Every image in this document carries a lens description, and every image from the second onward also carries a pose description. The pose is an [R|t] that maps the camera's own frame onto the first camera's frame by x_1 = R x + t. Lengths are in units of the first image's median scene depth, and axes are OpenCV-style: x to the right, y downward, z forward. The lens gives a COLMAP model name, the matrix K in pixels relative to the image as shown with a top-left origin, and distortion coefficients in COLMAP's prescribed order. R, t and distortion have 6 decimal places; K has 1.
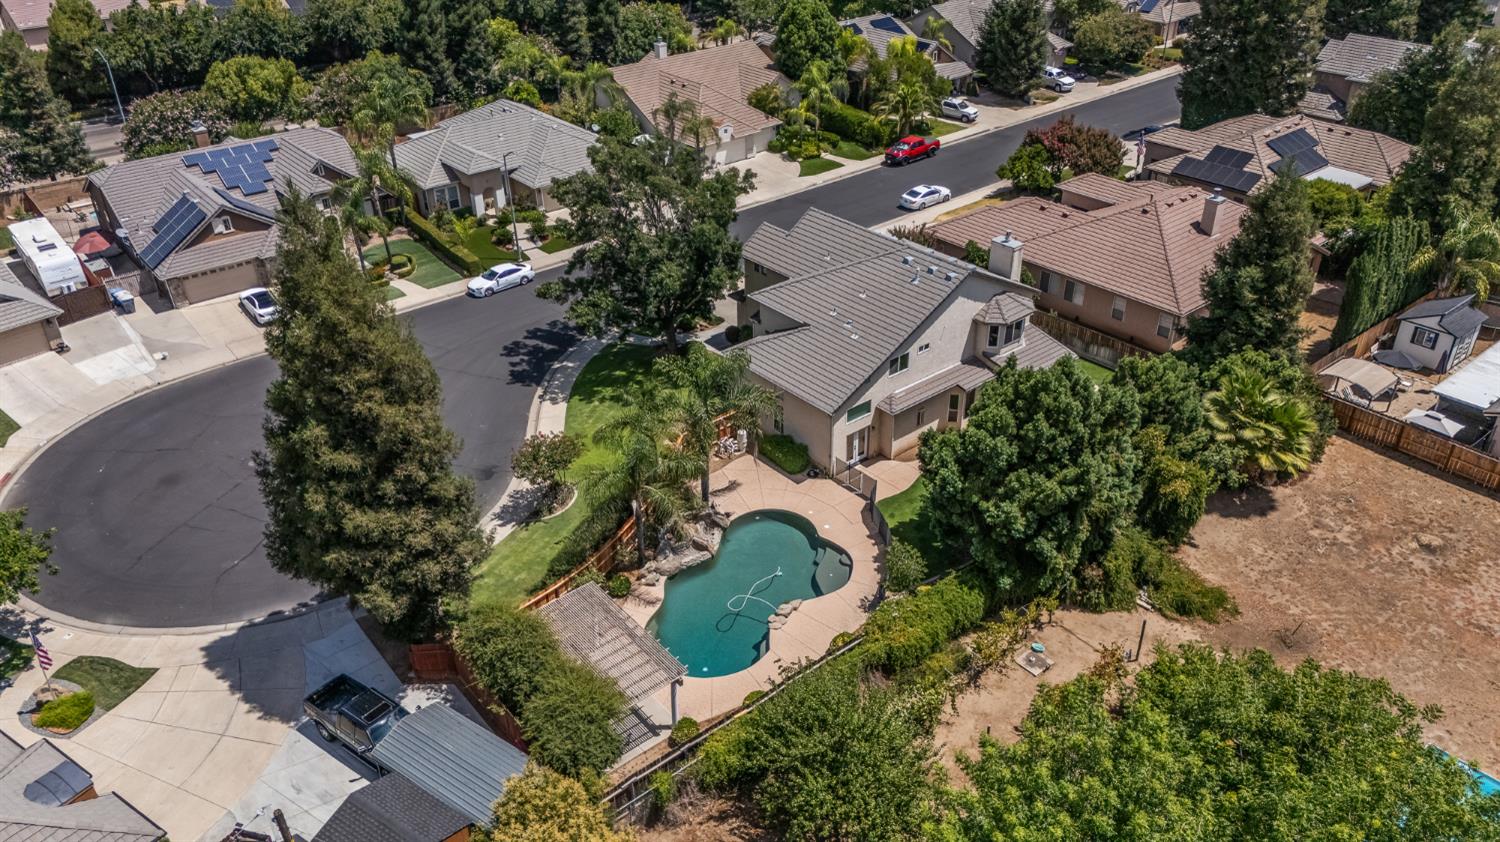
lens RADIAL K [[1096.7, 0, 750.0], [0, 1096.7, 421.0], [0, 0, 1]] dist [0.079326, -0.080039]
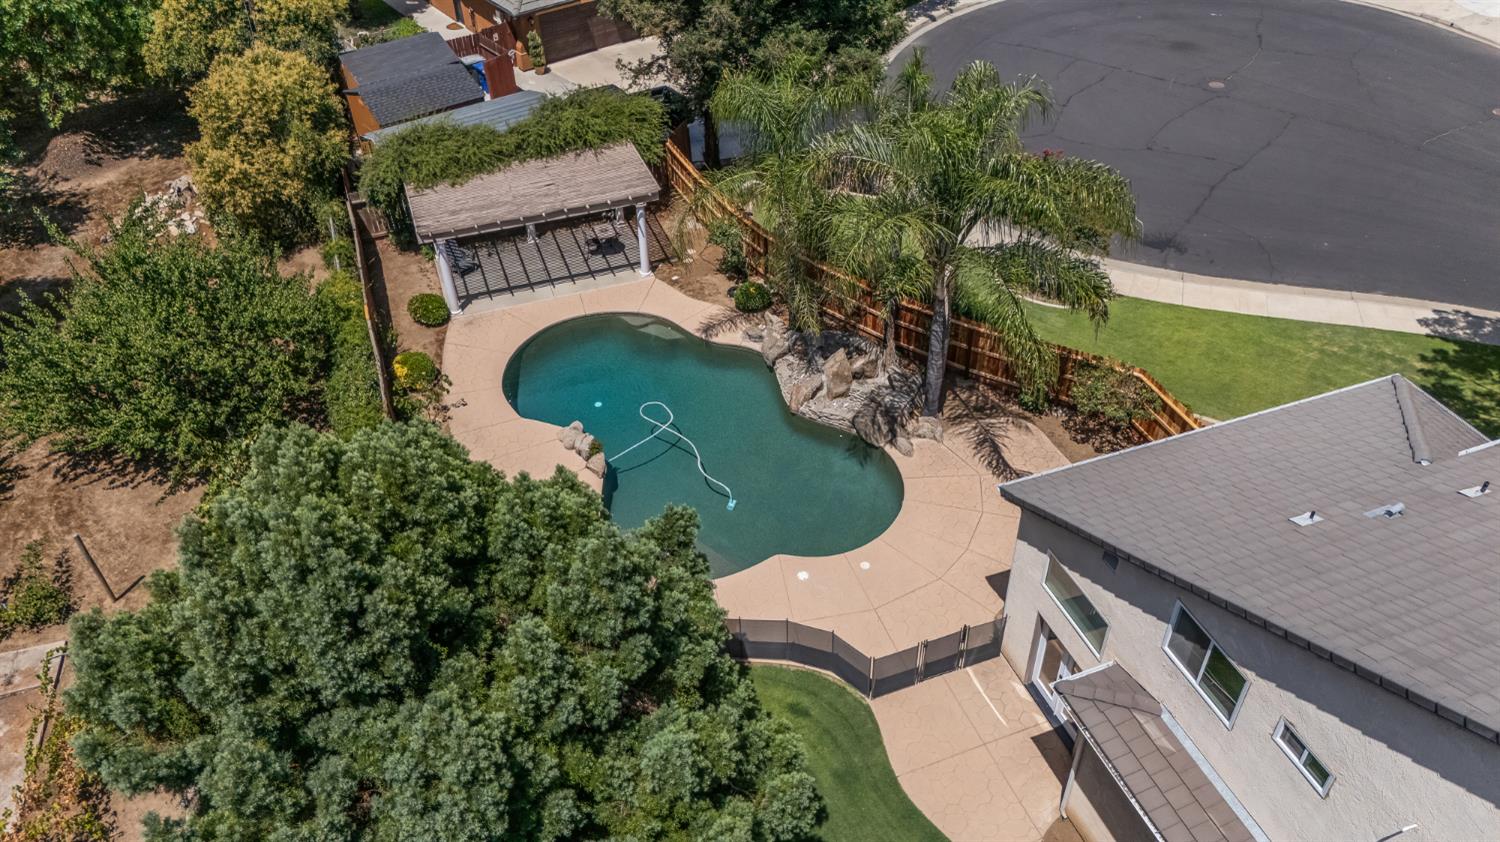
lens RADIAL K [[1096.7, 0, 750.0], [0, 1096.7, 421.0], [0, 0, 1]] dist [0.079326, -0.080039]
pose [[-0.337970, 0.621053, -0.707155, 0.328228], [-0.457186, 0.548424, 0.700151, -0.223632], [0.822653, 0.559932, 0.098586, 0.837370]]
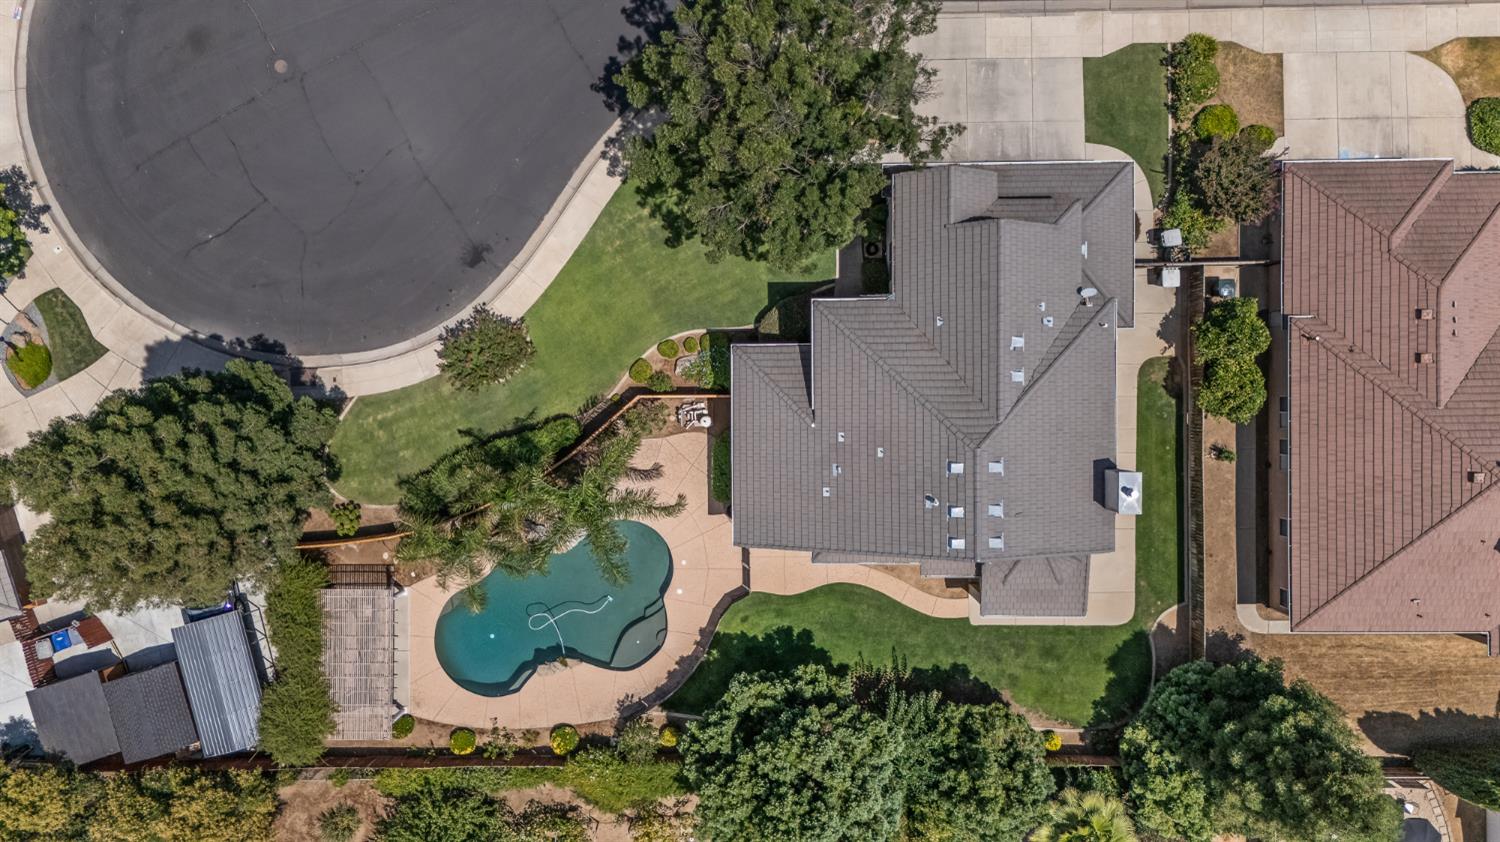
lens RADIAL K [[1096.7, 0, 750.0], [0, 1096.7, 421.0], [0, 0, 1]] dist [0.079326, -0.080039]
pose [[0.775239, 0.631507, 0.014228, 0.007619], [-0.323891, 0.378070, 0.867270, -0.777630], [0.542309, -0.676950, 0.497634, 0.599665]]
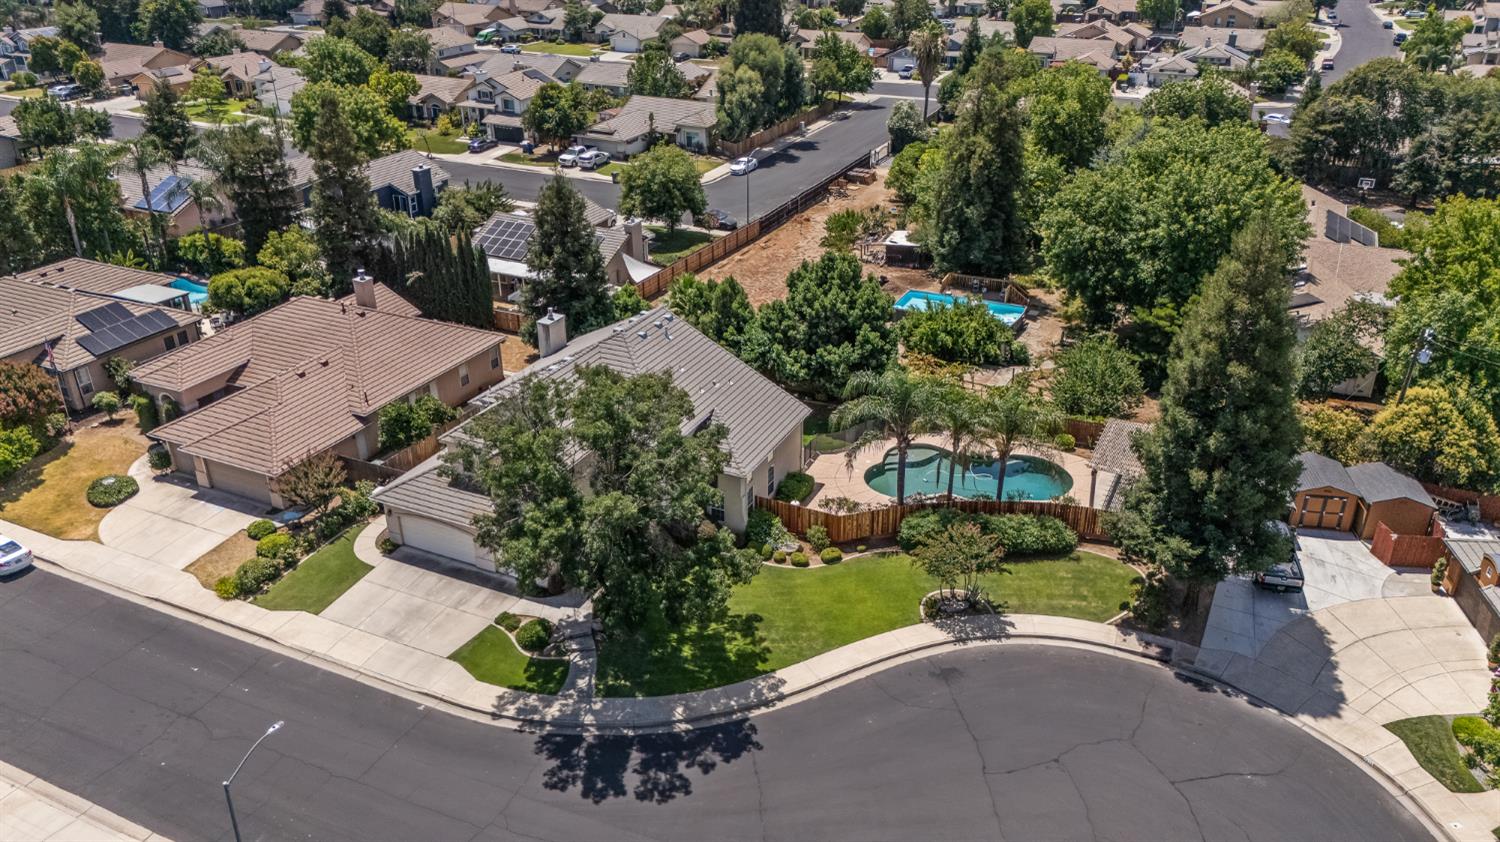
lens RADIAL K [[1096.7, 0, 750.0], [0, 1096.7, 421.0], [0, 0, 1]] dist [0.079326, -0.080039]
pose [[-0.423259, -0.383522, 0.820830, -0.819813], [0.471727, 0.680208, 0.561063, -0.652548], [-0.773515, 0.624683, -0.106987, 1.120595]]
